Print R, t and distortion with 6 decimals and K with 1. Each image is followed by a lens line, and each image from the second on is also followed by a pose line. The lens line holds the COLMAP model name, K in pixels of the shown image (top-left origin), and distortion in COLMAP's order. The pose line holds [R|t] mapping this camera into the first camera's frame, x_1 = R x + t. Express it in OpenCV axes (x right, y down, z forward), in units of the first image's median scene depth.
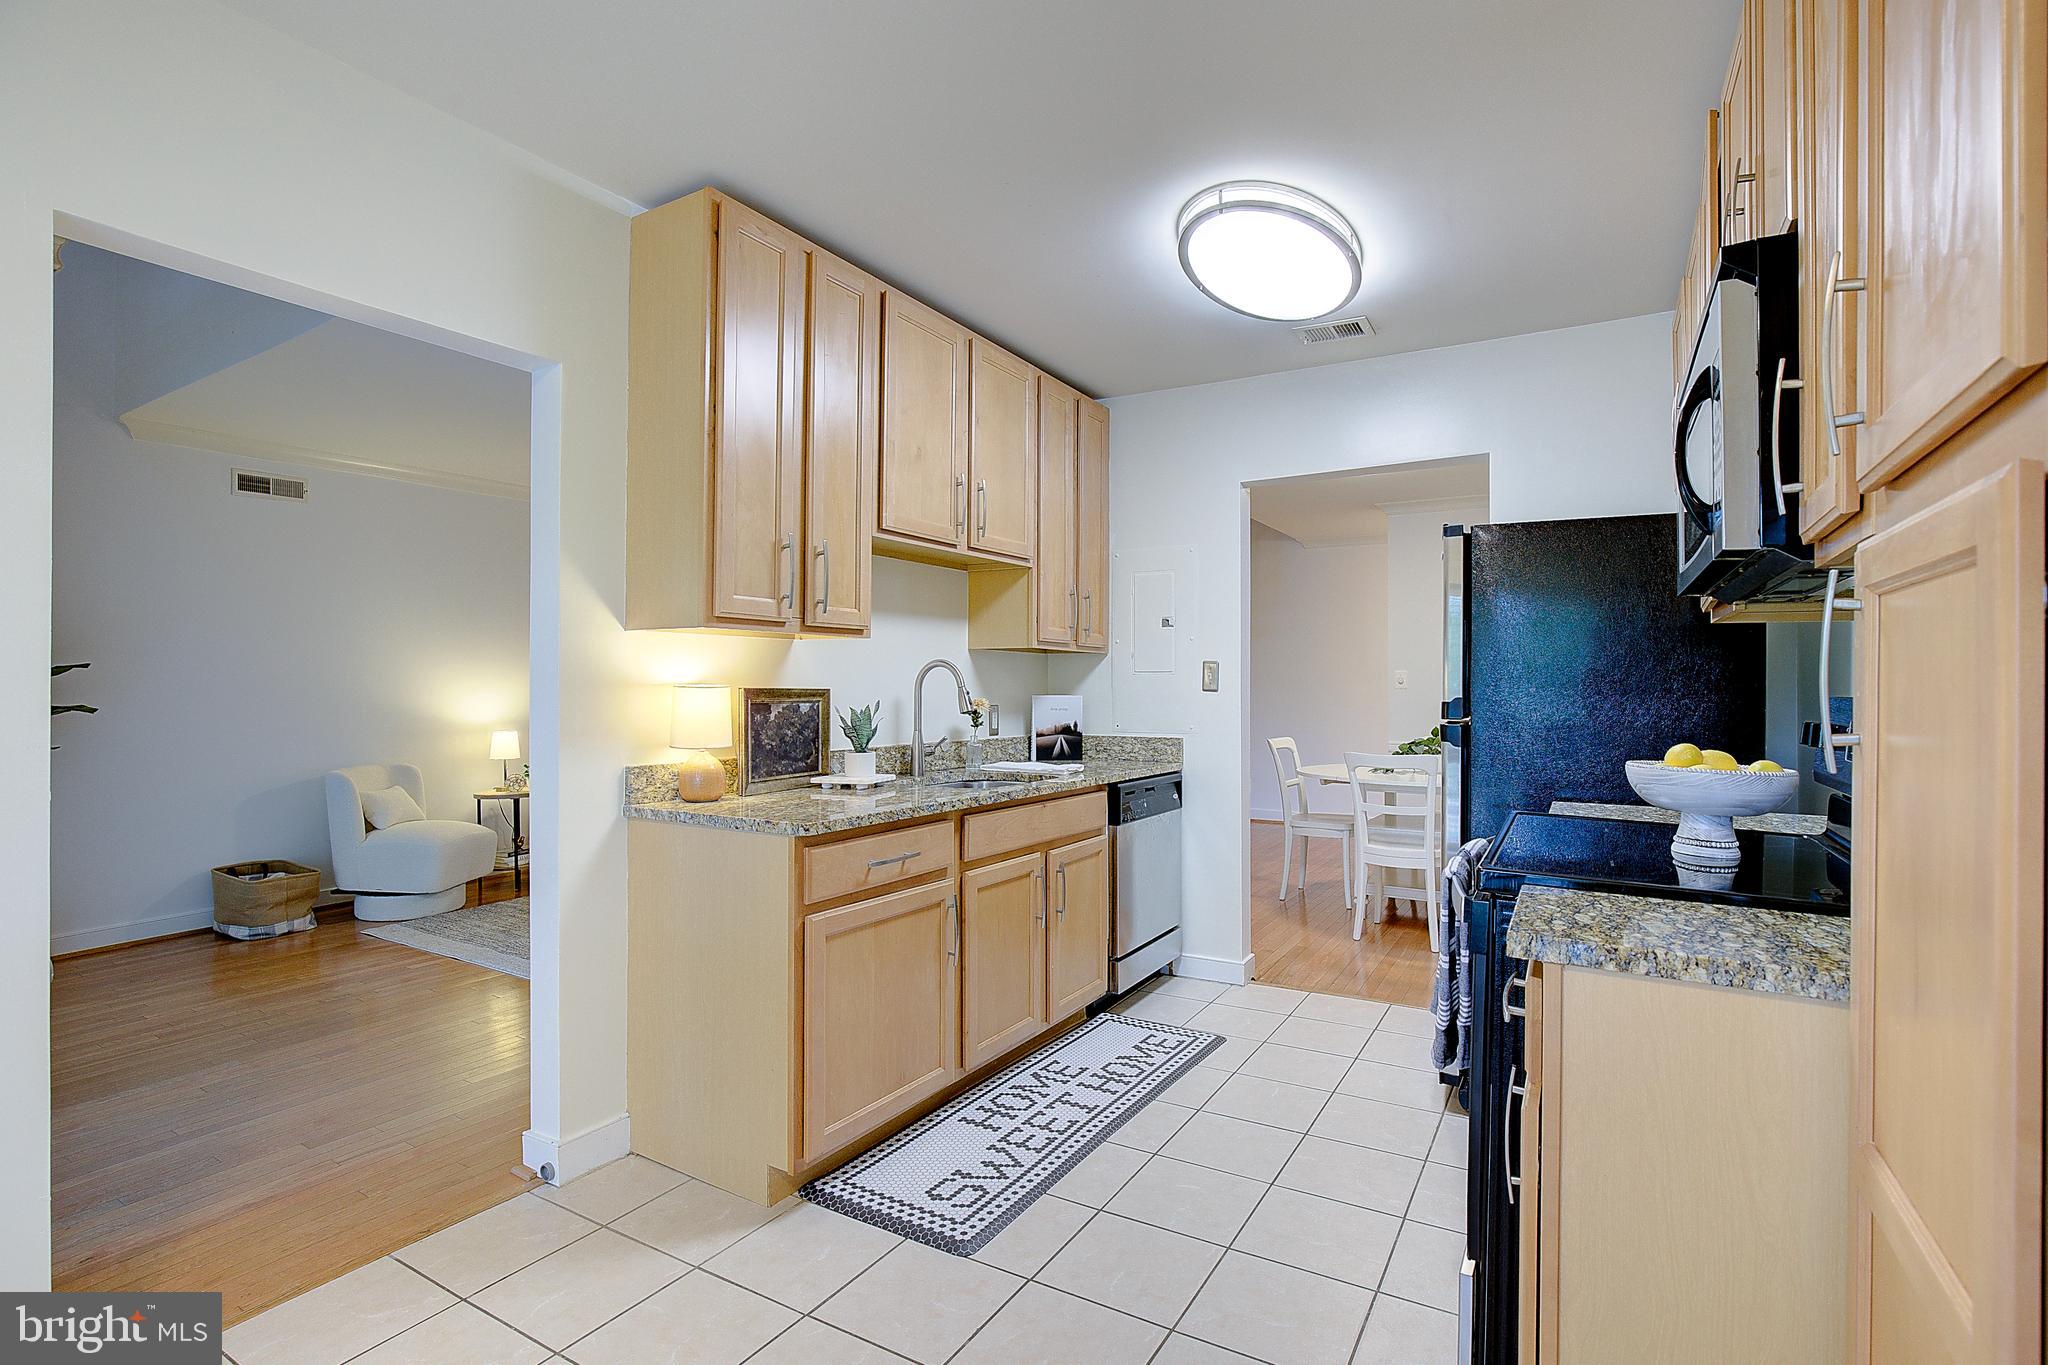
lens RADIAL K [[940.4, 0, 1028.1], [0, 940.4, 688.0], [0, 0, 1]] dist [-0.001779, -0.000559]
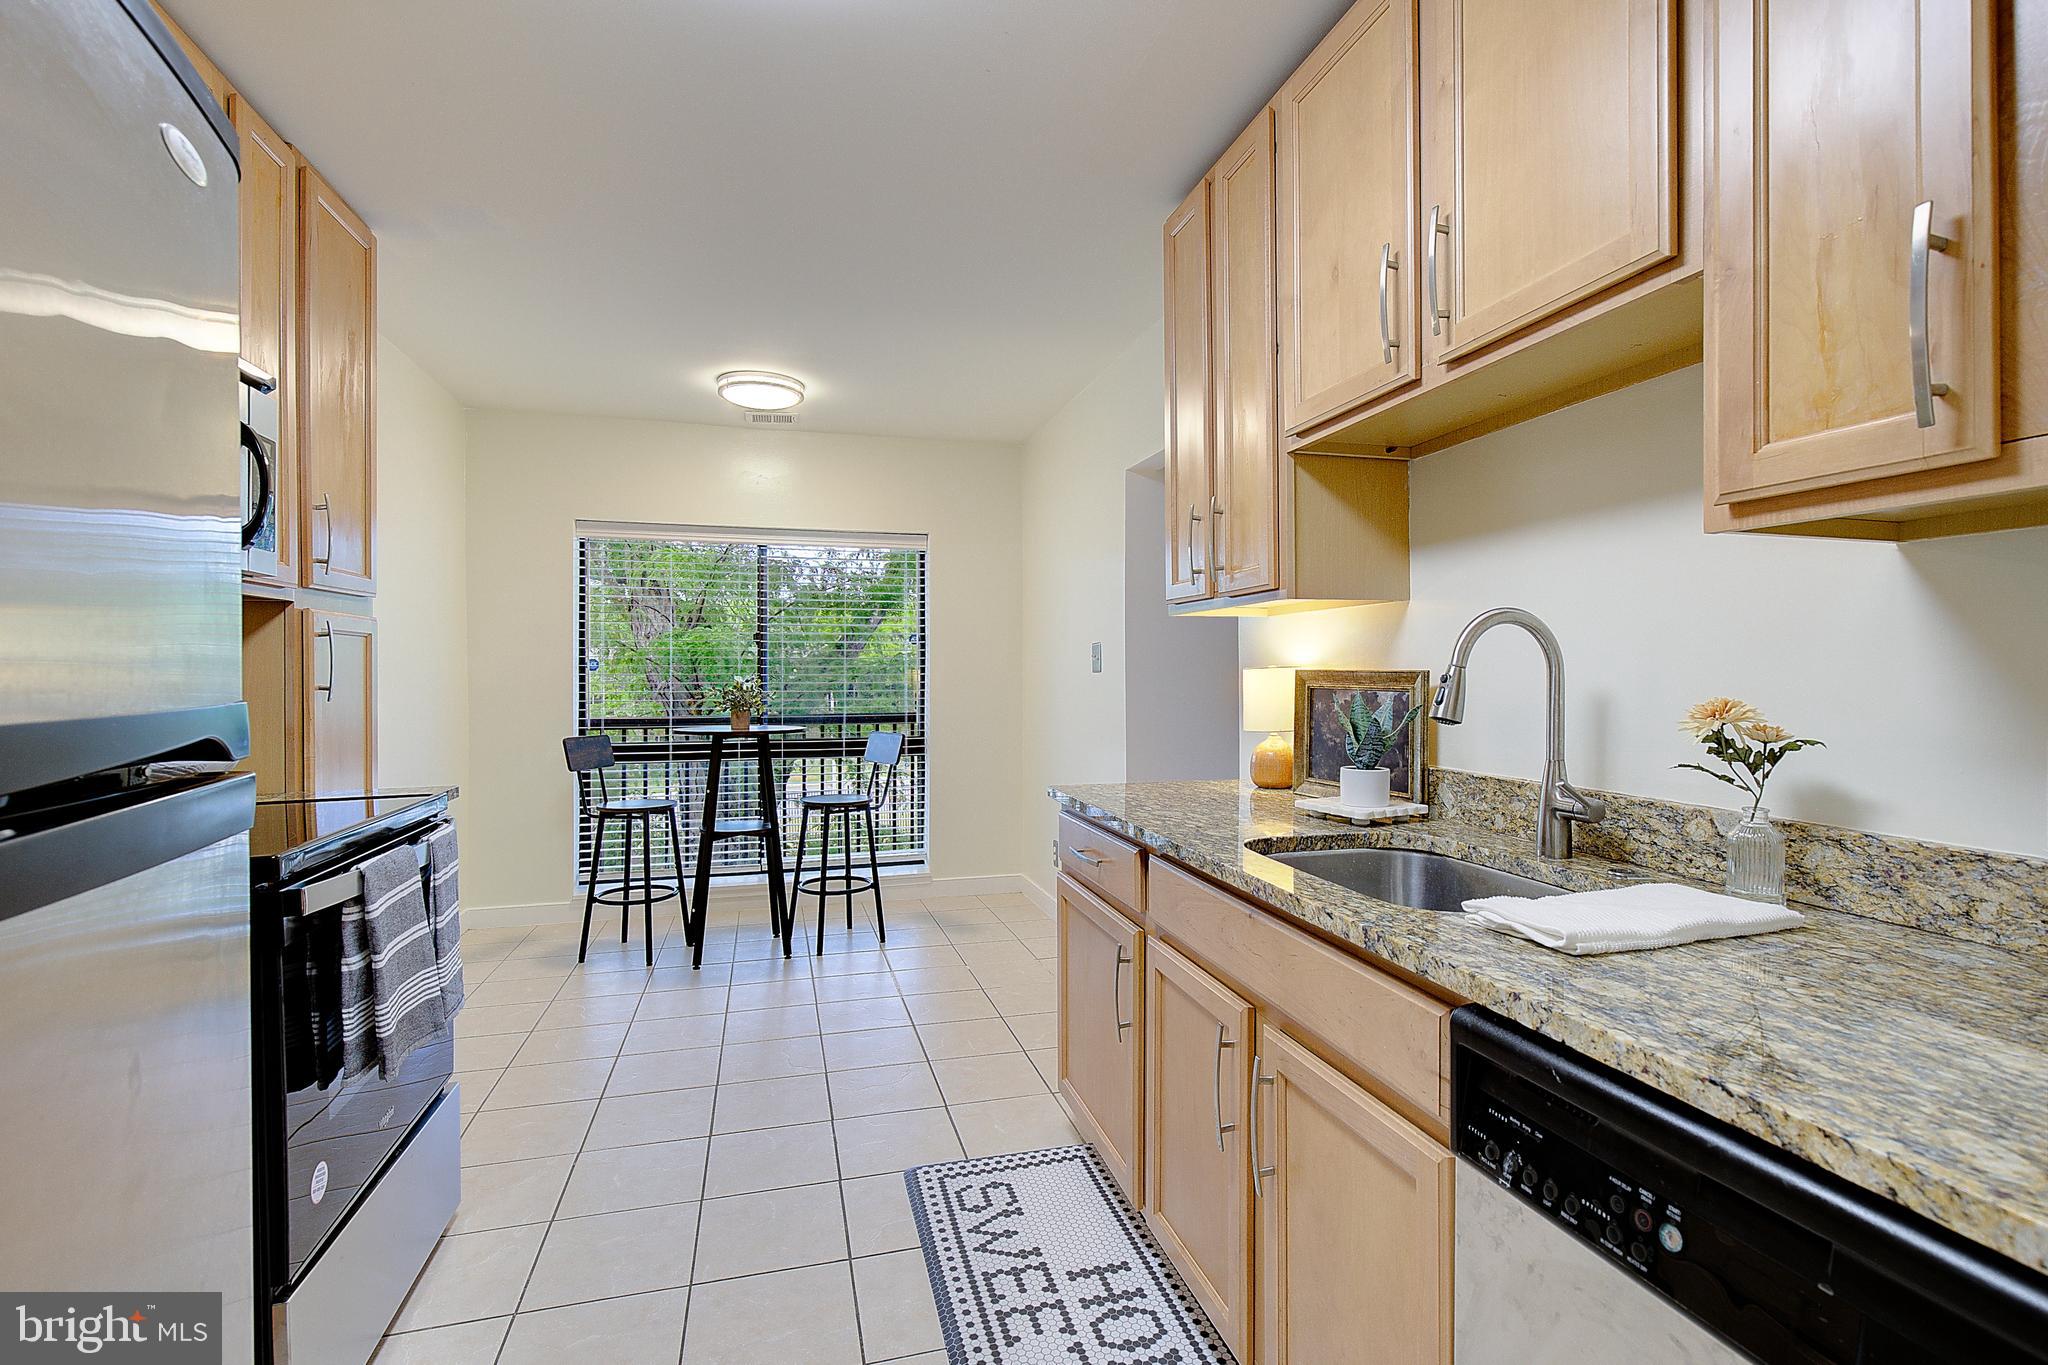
lens RADIAL K [[940.4, 0, 1048.8], [0, 940.4, 658.3], [0, 0, 1]] dist [-0.001779, -0.000559]
pose [[-0.666977, -0.004762, -0.745063, 0.282715], [0.006782, 0.999899, -0.012462, -0.001039], [0.745048, -0.013365, -0.666877, 0.797049]]
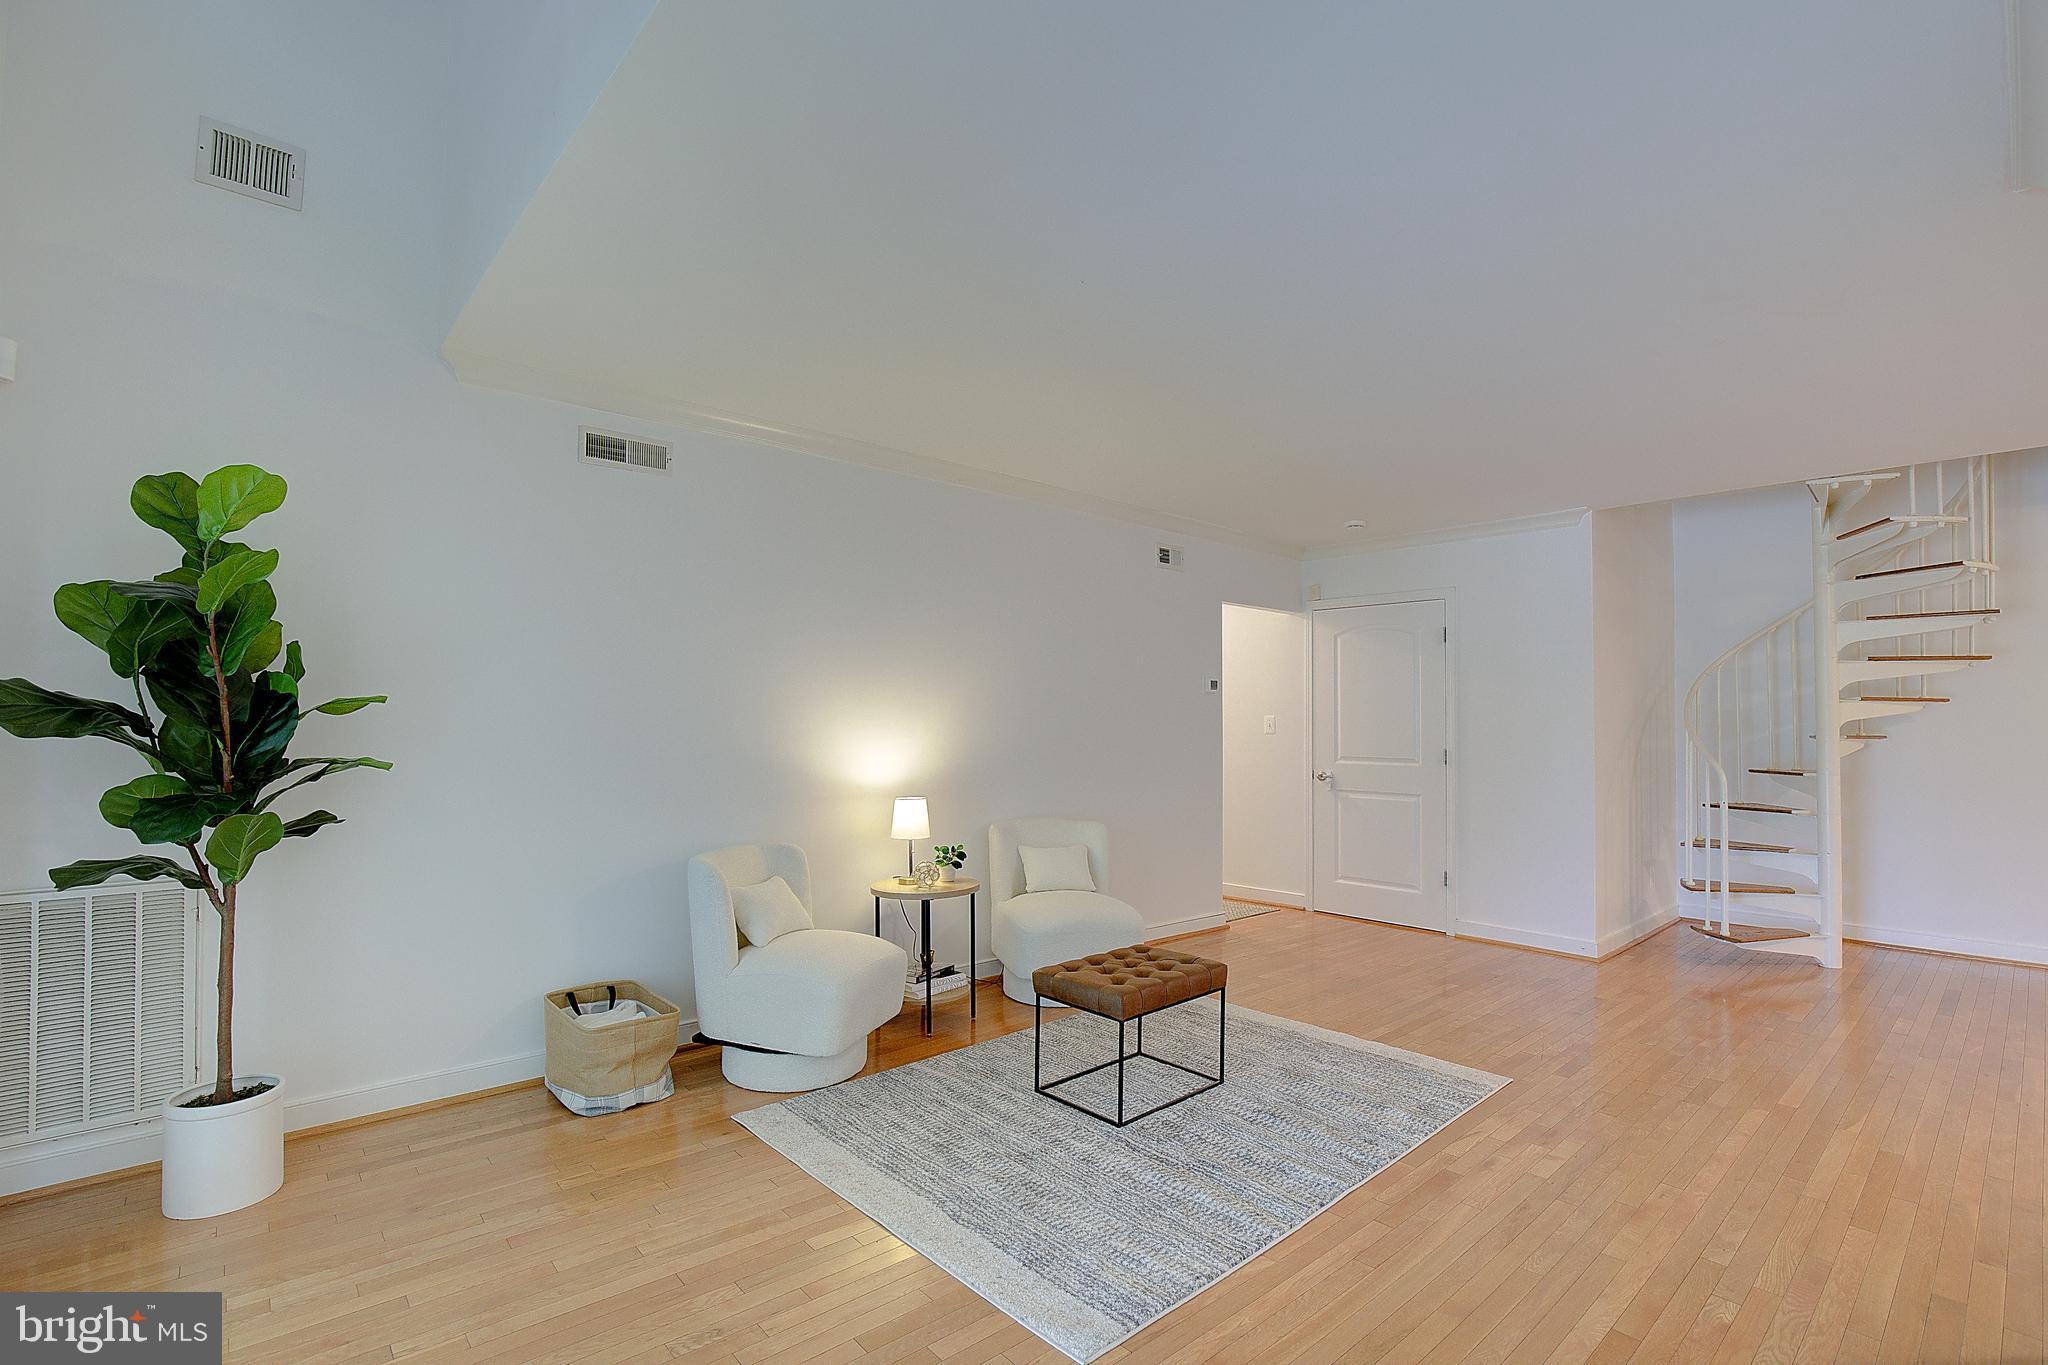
lens RADIAL K [[940.4, 0, 1070.1], [0, 940.4, 739.5], [0, 0, 1]] dist [-0.001779, -0.000559]
pose [[0.964092, 0.010830, -0.265346, -0.313912], [-0.010842, 0.999940, 0.001419, -0.001816], [0.265345, 0.001509, 0.964152, 0.433743]]
